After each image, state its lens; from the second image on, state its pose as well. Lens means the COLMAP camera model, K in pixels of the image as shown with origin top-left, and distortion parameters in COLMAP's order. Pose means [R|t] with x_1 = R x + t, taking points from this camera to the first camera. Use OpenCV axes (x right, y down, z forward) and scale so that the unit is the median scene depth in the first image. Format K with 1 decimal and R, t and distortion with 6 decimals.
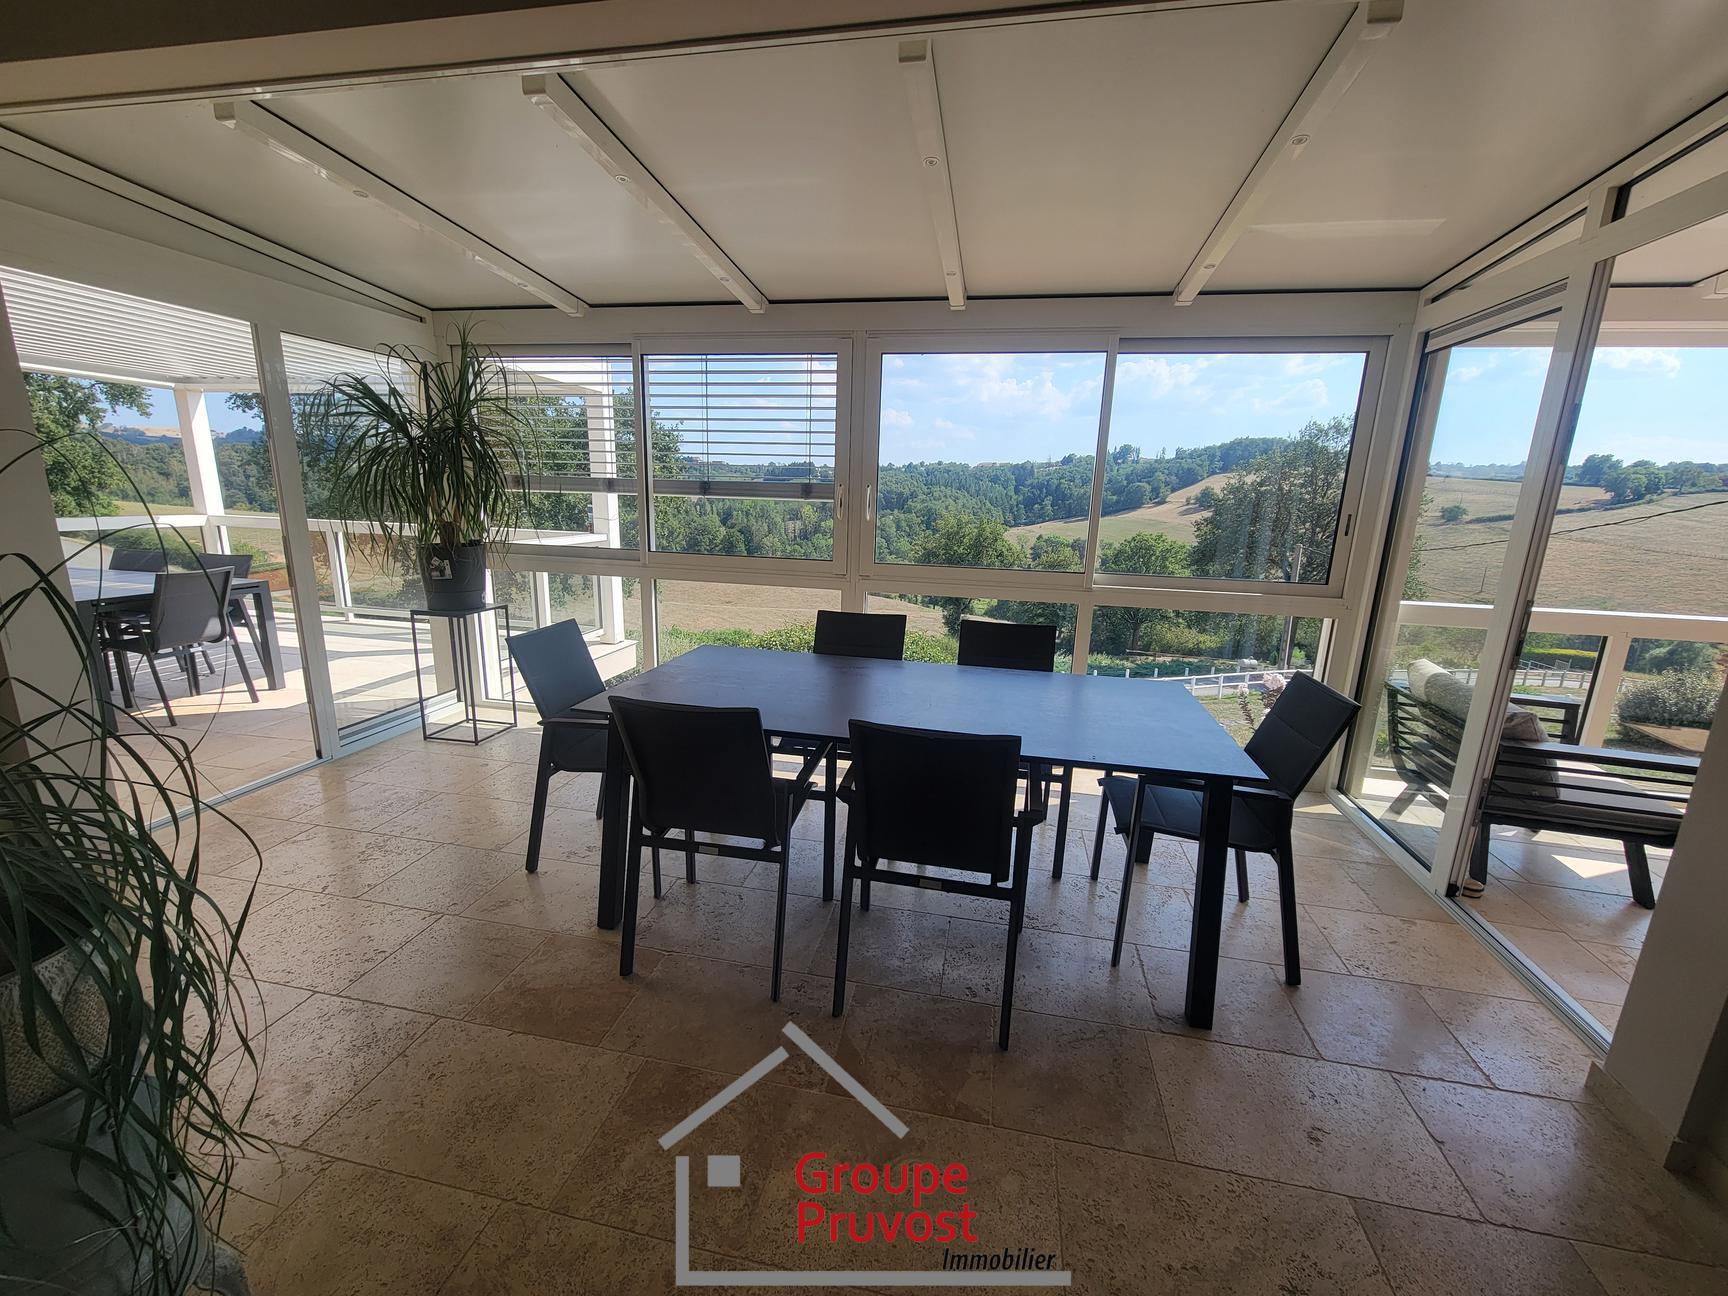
lens RADIAL K [[707.6, 0, 864.0], [0, 707.6, 648.0], [0, 0, 1]] dist [-0.001197, -0.000563]
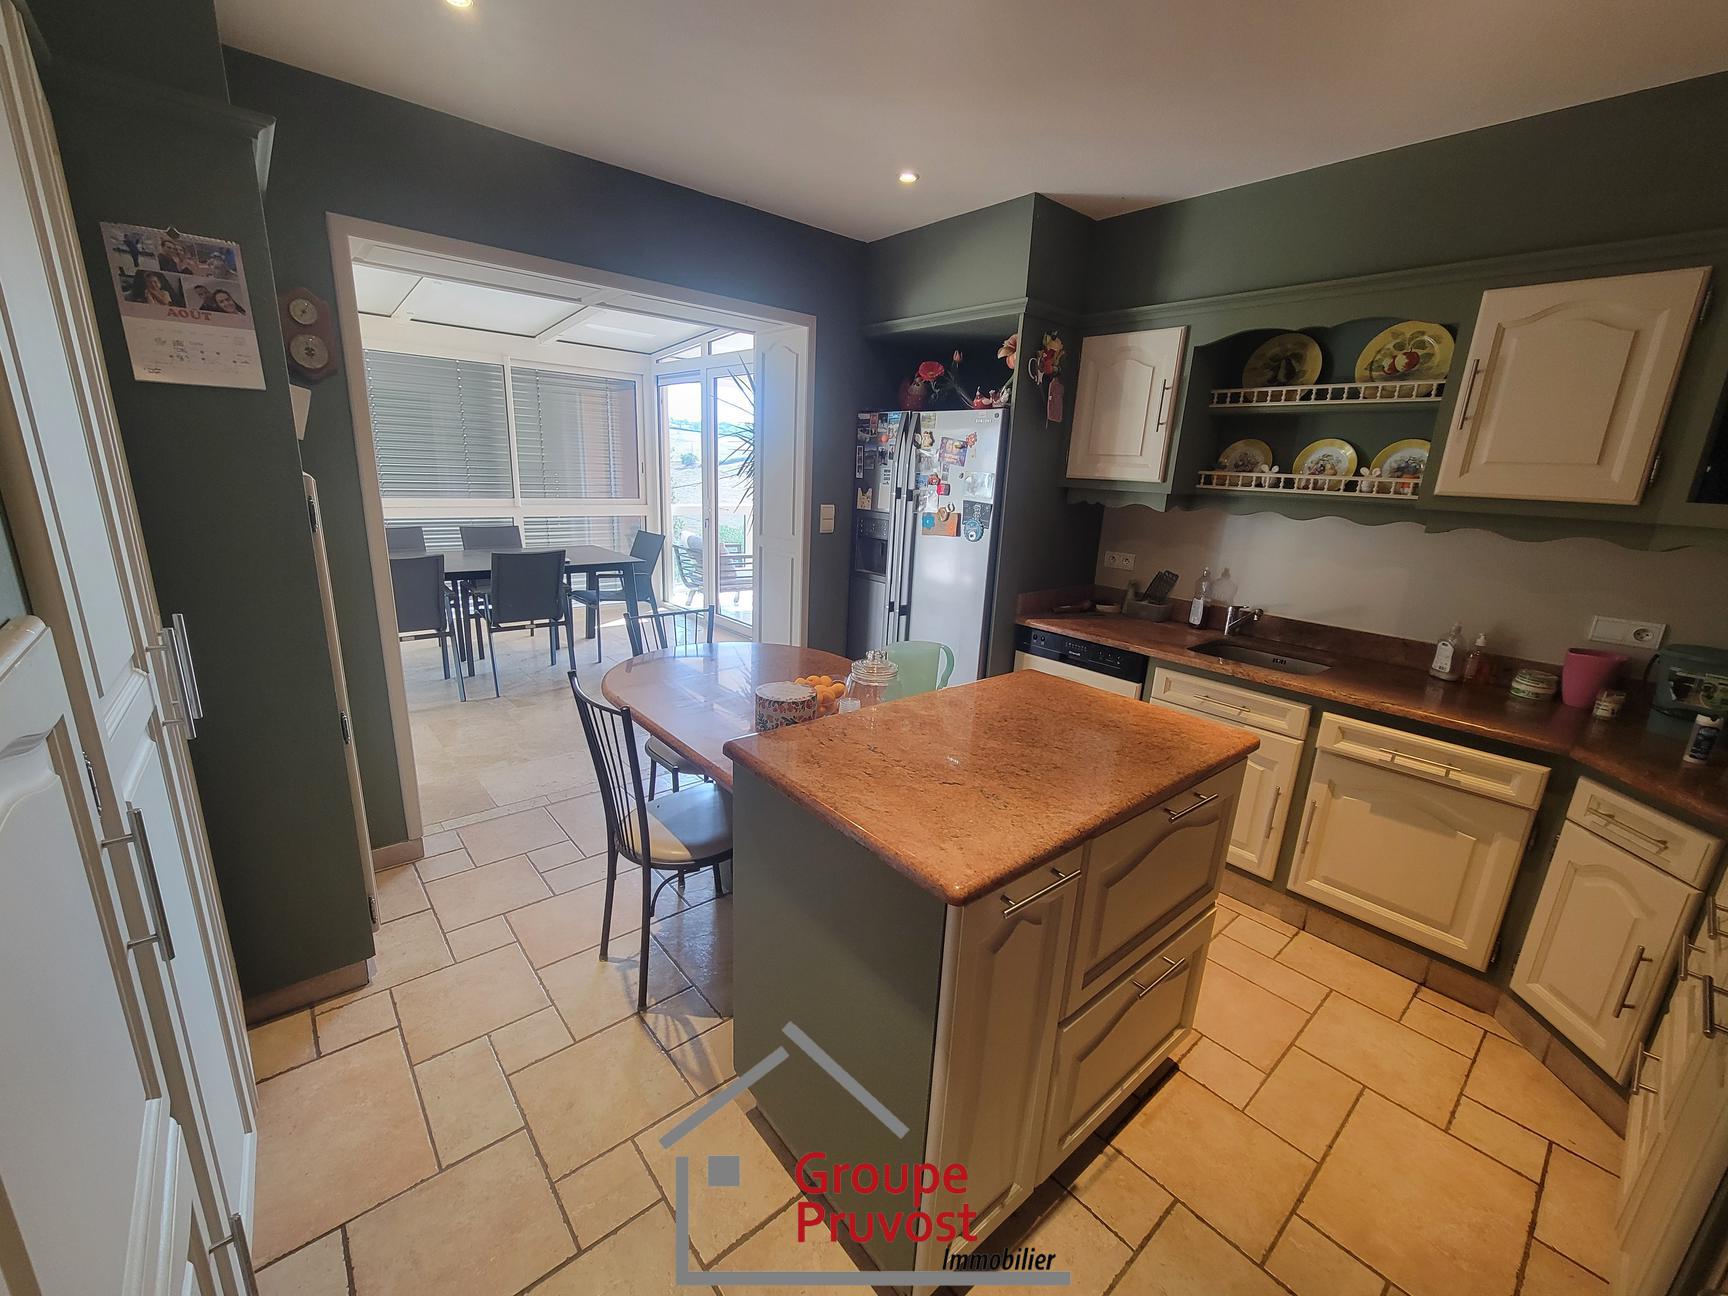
lens RADIAL K [[707.6, 0, 864.0], [0, 707.6, 648.0], [0, 0, 1]] dist [-0.001197, -0.000563]
pose [[0.616298, -0.202363, 0.761069, -0.195470], [0.145076, 0.979055, 0.142843, 0.048175], [-0.774034, 0.022379, 0.632748, -0.259490]]
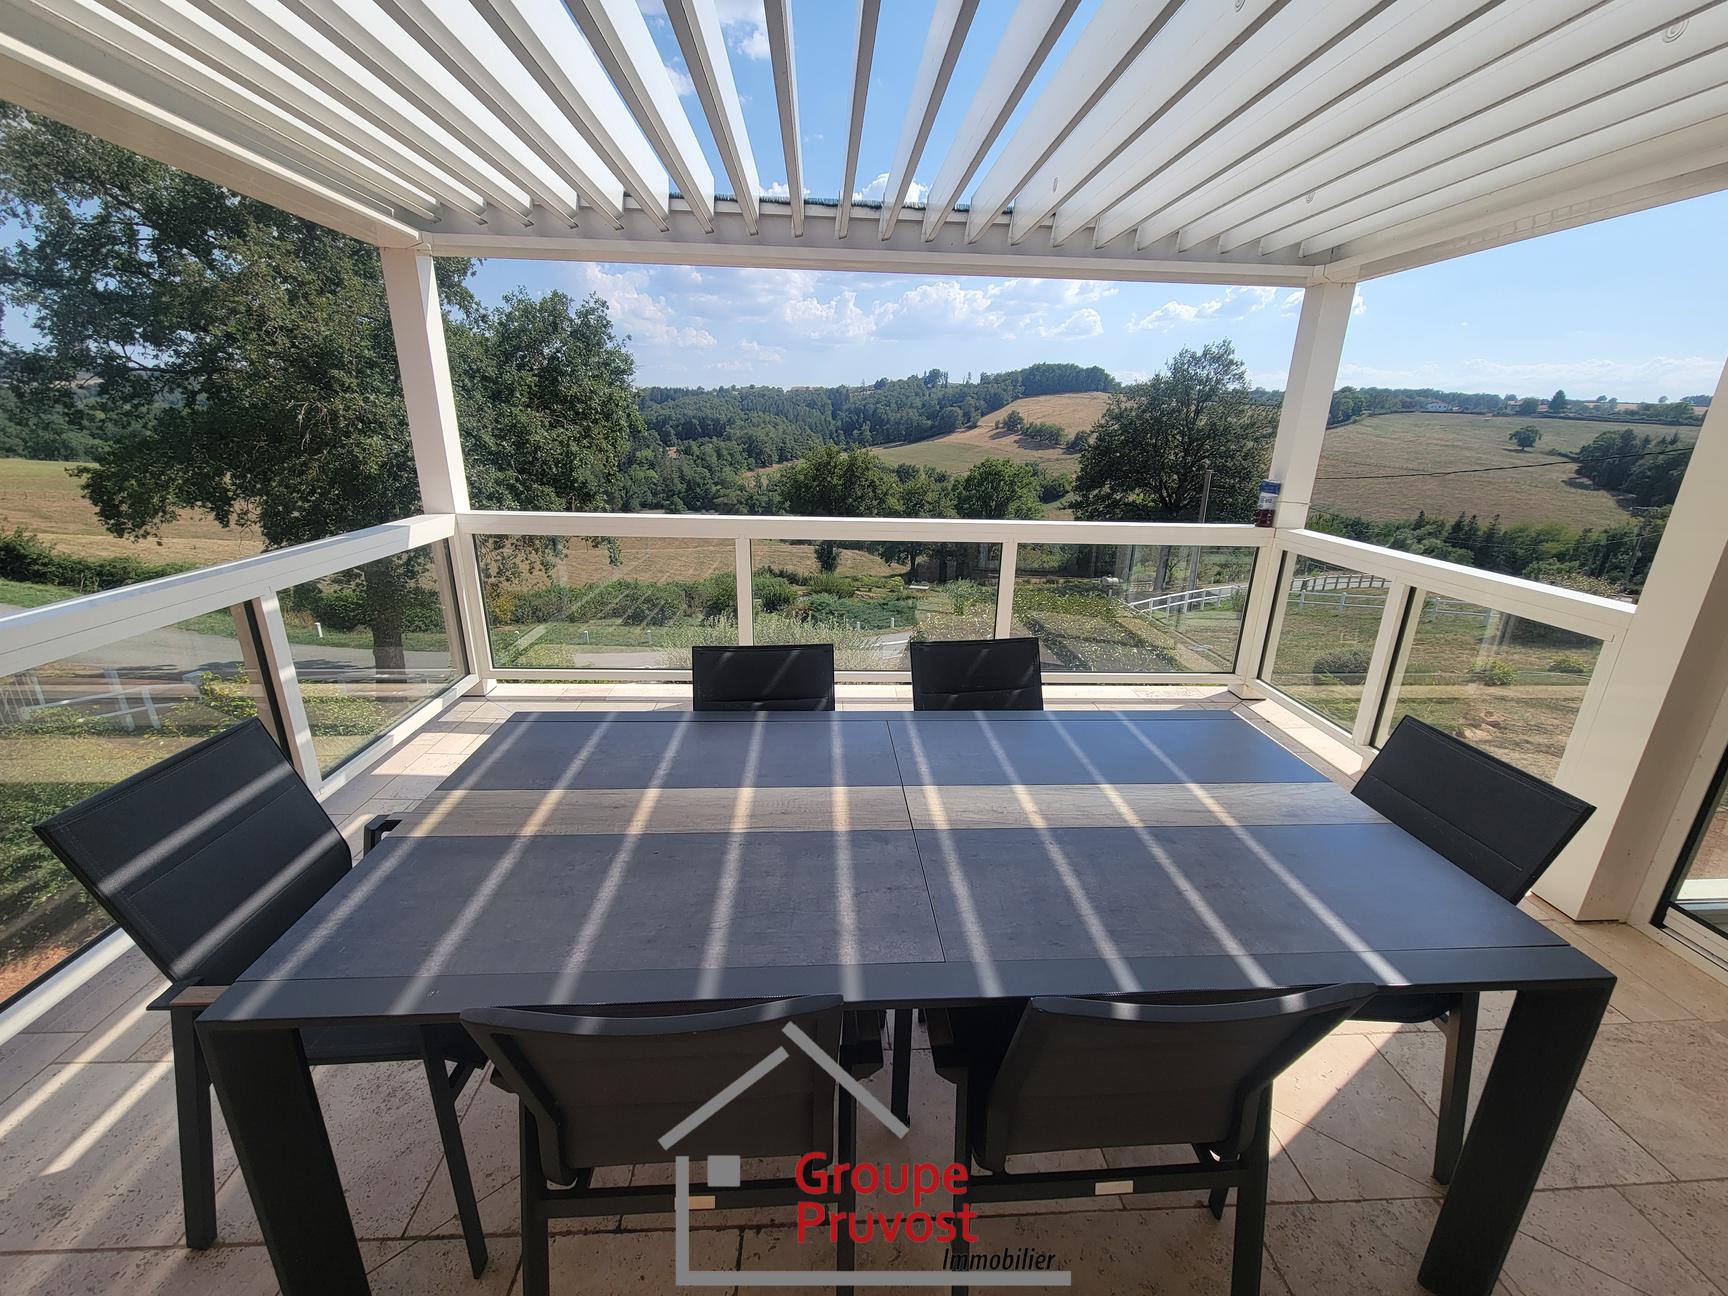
lens RADIAL K [[702.0, 0, 864.0], [0, 702.0, 648.0], [0, 0, 1]] dist [-0.000091, -0.000008]
pose [[0.965632, -0.087105, 0.244884, -0.015332], [0.062049, 0.992186, 0.108248, -0.003220], [-0.252399, -0.089333, 0.963491, 0.011231]]
